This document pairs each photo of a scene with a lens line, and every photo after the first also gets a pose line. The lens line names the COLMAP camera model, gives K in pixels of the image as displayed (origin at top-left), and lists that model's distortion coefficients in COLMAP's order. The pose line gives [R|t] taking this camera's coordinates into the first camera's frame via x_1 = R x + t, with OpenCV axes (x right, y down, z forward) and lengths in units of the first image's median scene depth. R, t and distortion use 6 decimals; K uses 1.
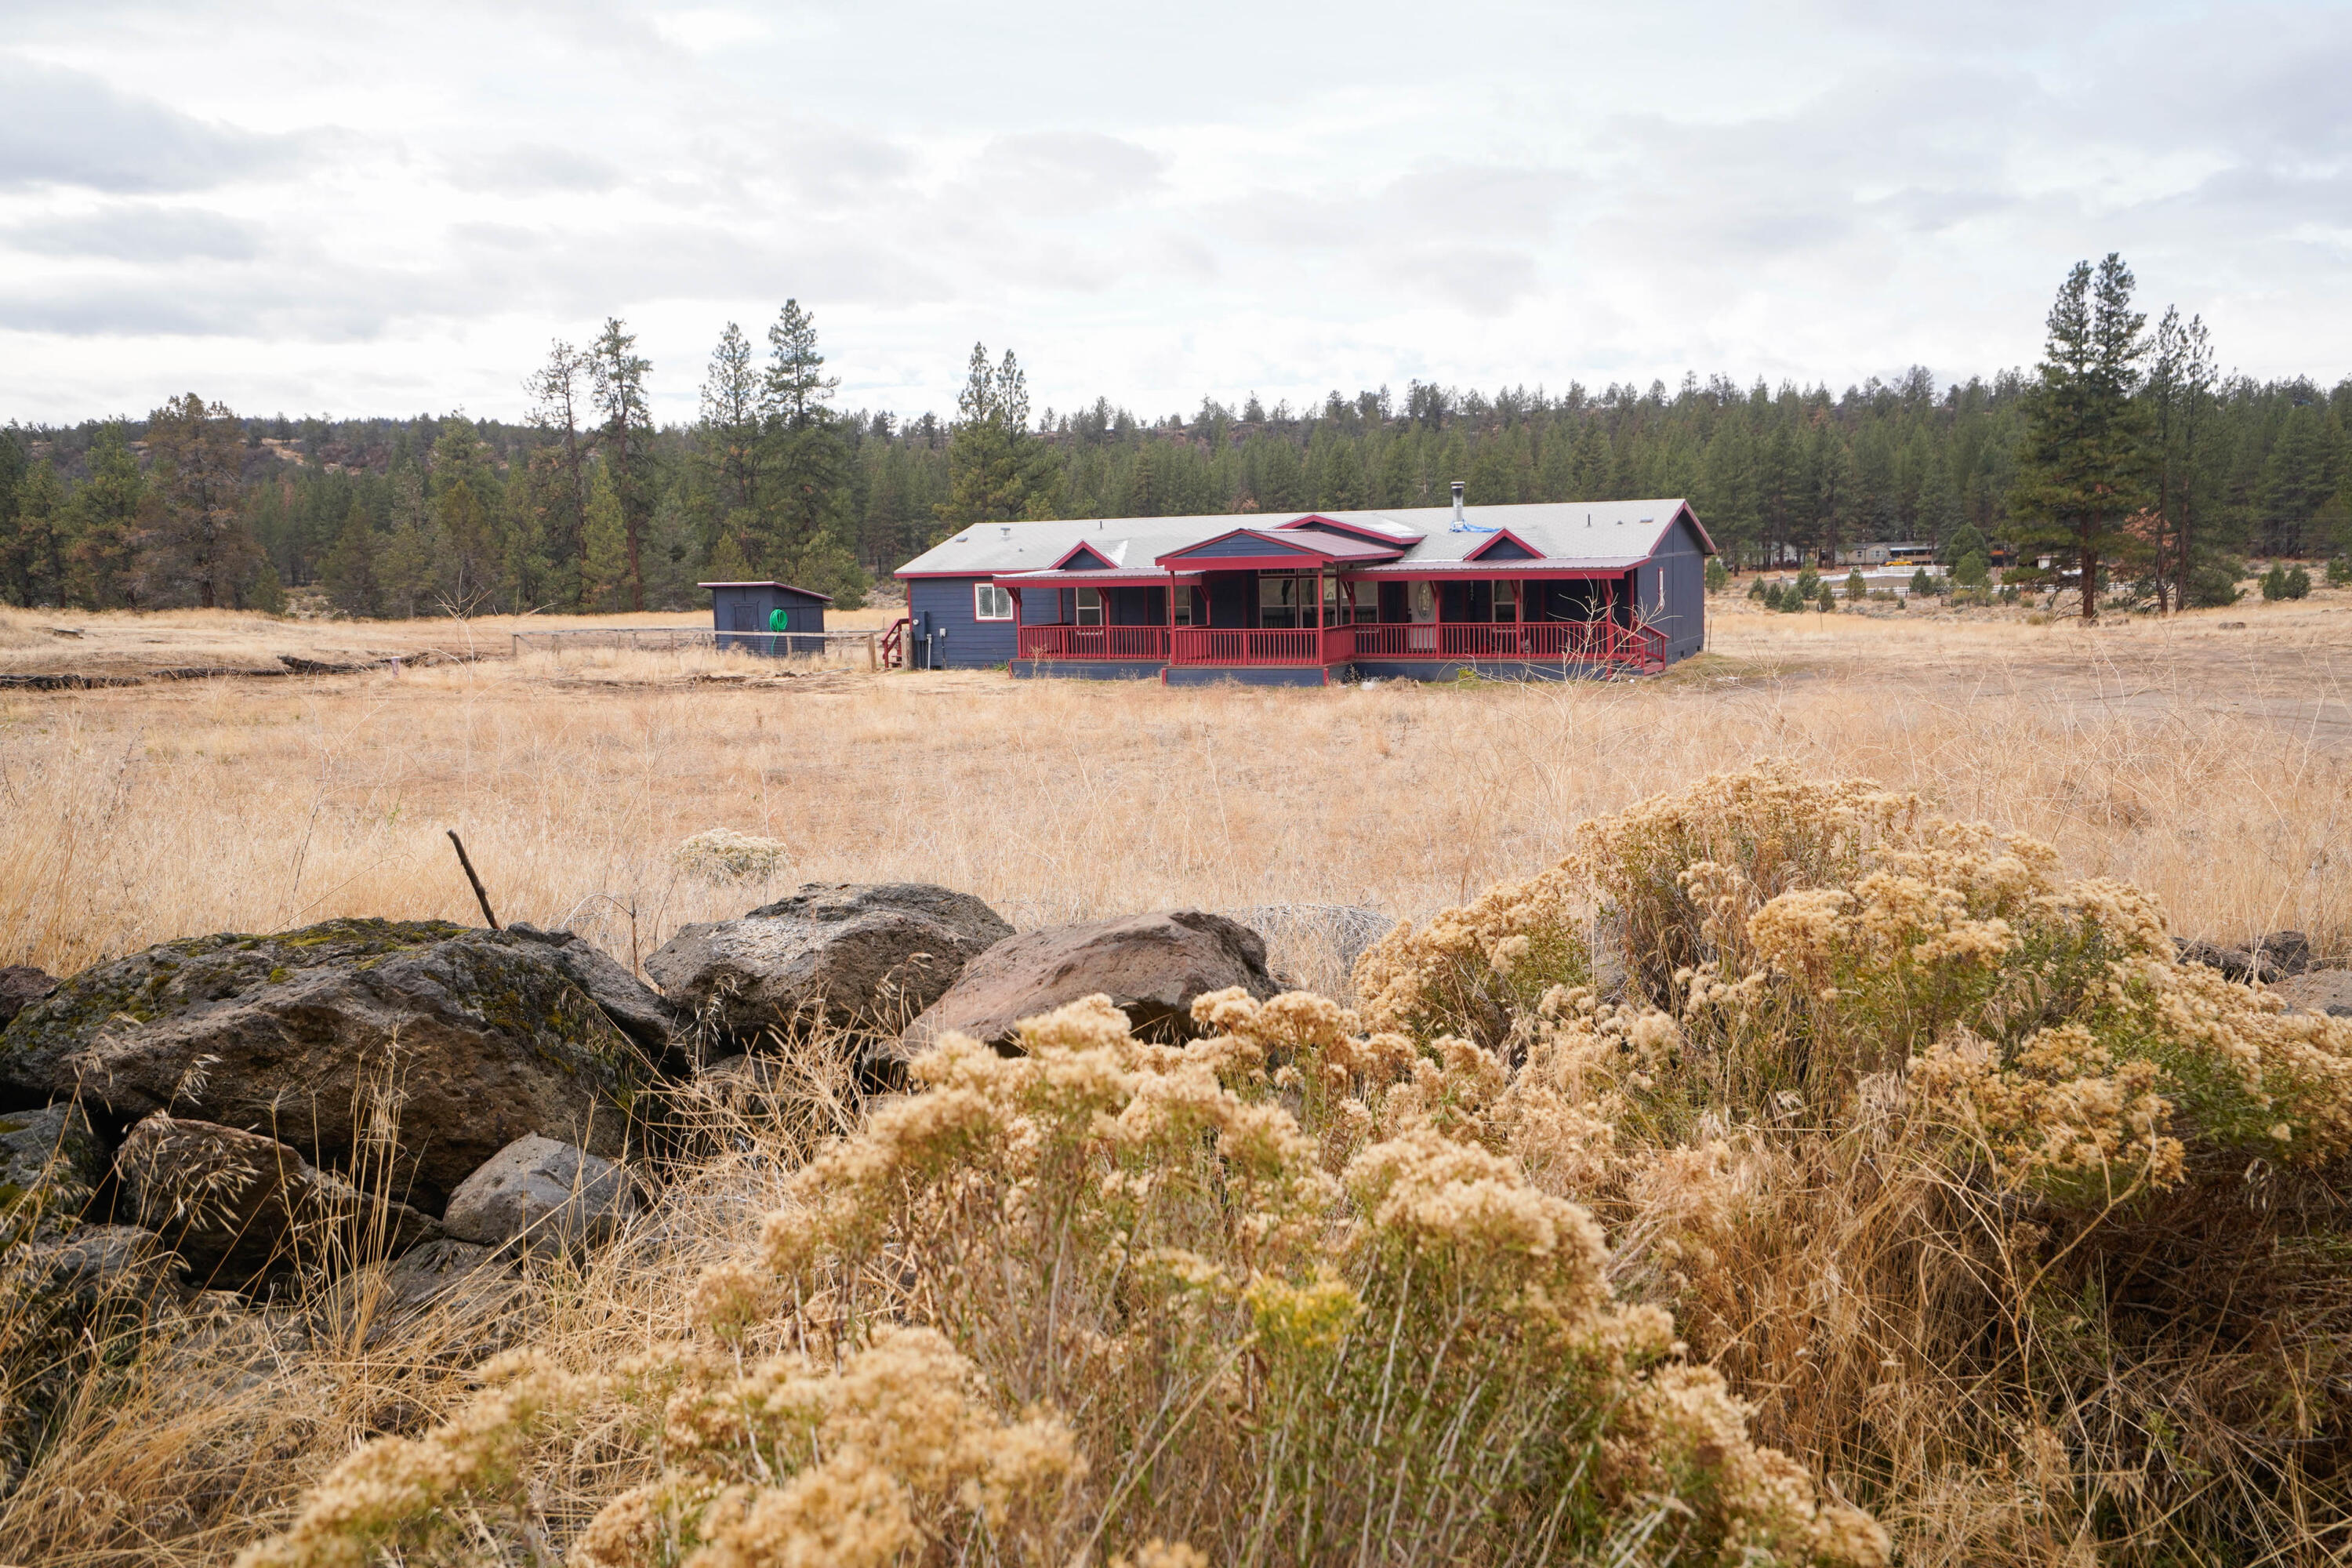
lens RADIAL K [[2026.5, 0, 1179.5], [0, 2026.5, 781.2], [0, 0, 1]] dist [0.008371, 0.001822]
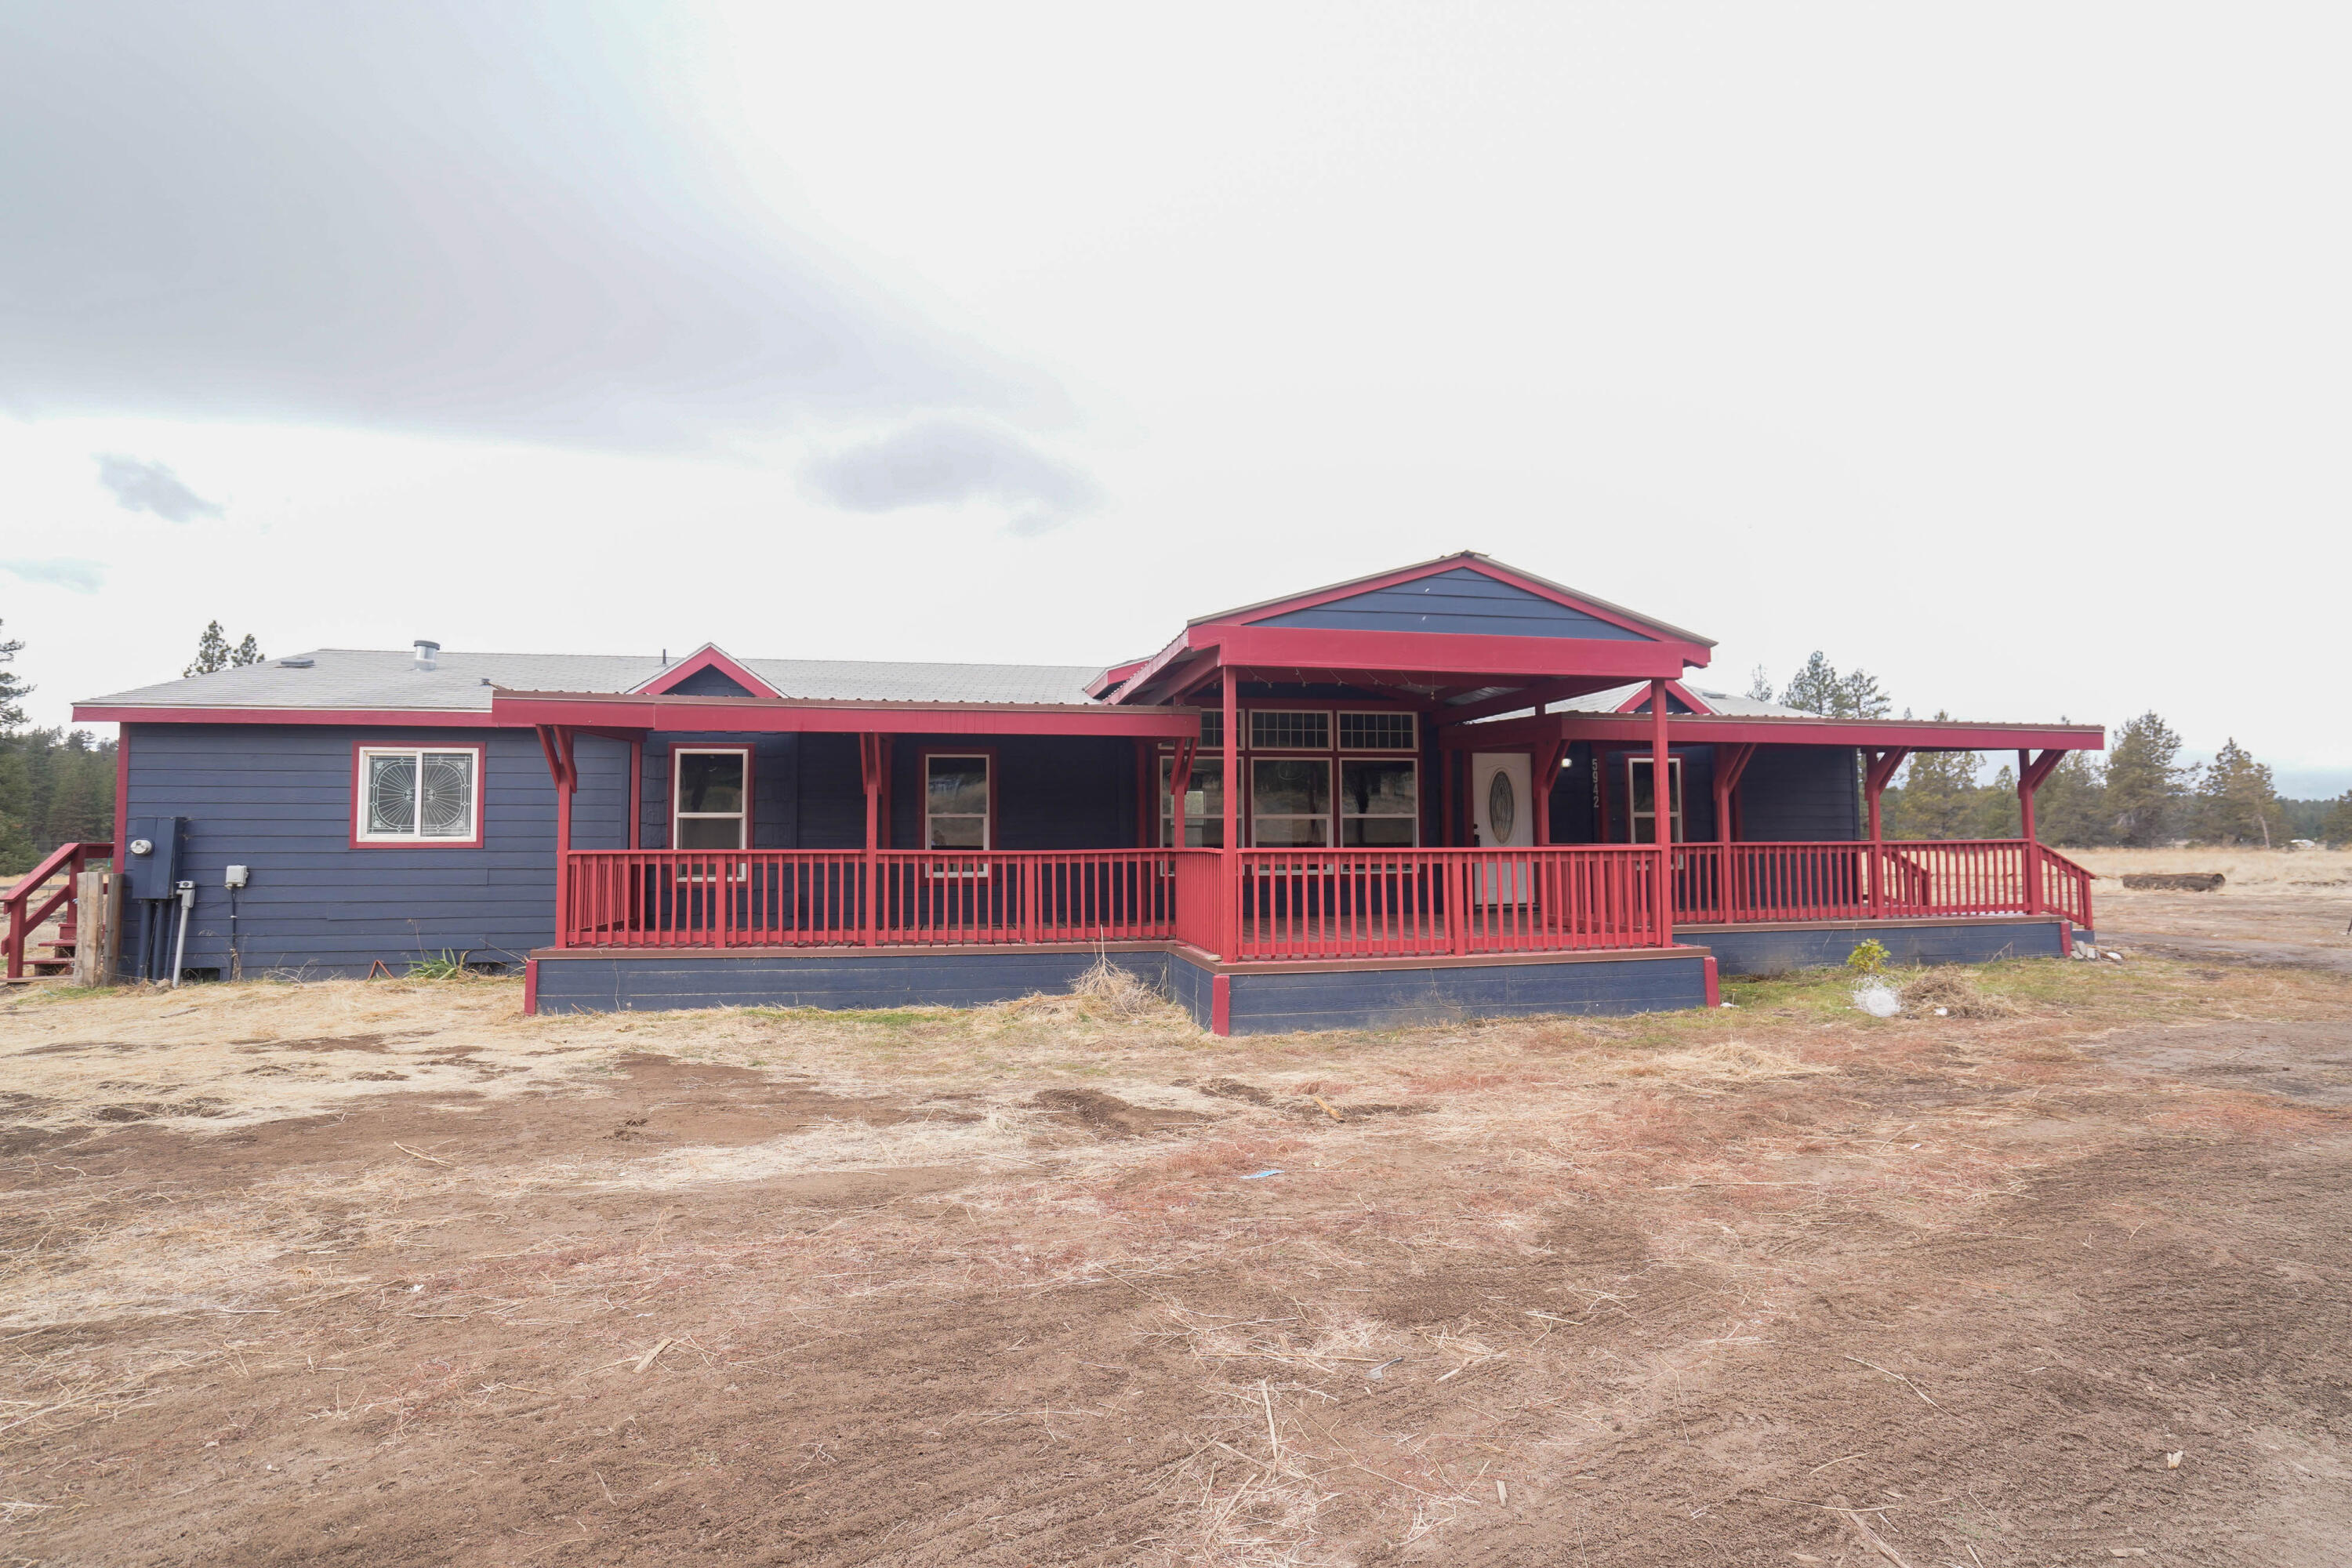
lens RADIAL K [[1113.8, 0, 1165.8], [0, 1113.8, 771.2], [0, 0, 1]] dist [-0.005494, -0.000732]
pose [[0.804880, 0.055921, 0.590798, -0.099926], [0.055730, 0.984028, -0.169066, -0.048214], [-0.590816, 0.169003, 0.788907, 0.731762]]
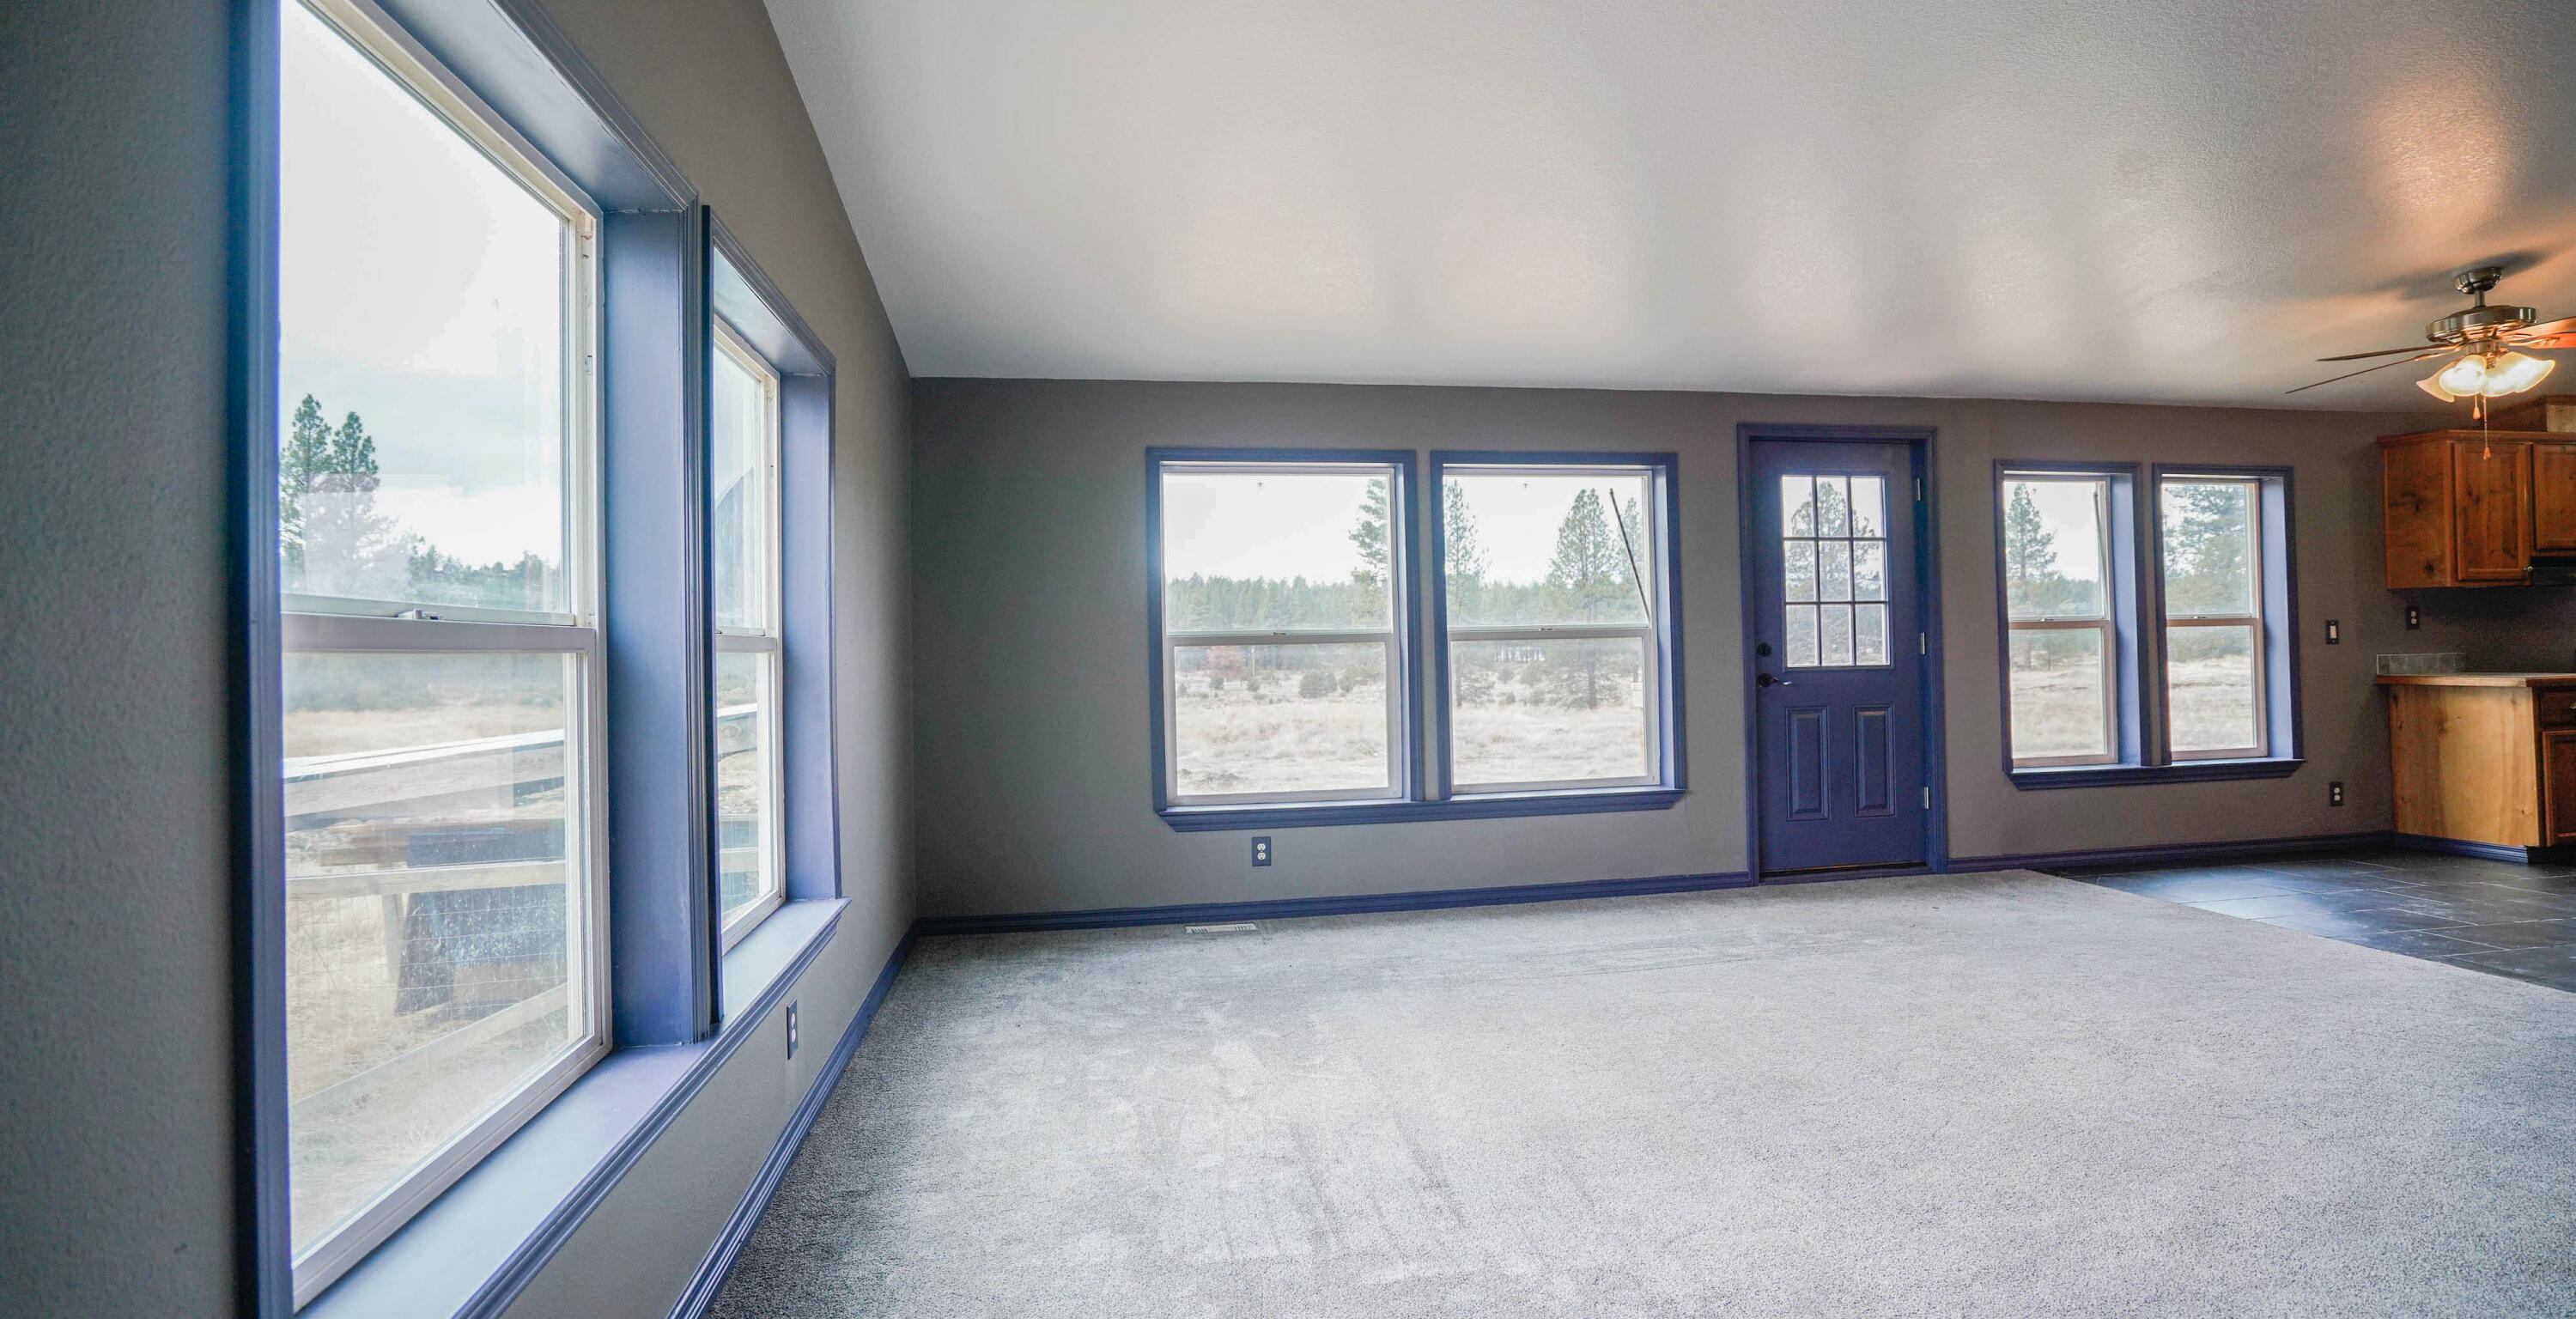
lens RADIAL K [[1185.9, 0, 1284.7], [0, 1185.9, 632.8], [0, 0, 1]] dist [-0.052662, 0.018120]
pose [[0.822528, 0.016168, 0.568495, -0.095547], [0.066088, 0.990107, -0.123779, -0.090292], [-0.564872, 0.139382, 0.813322, 1.053342]]
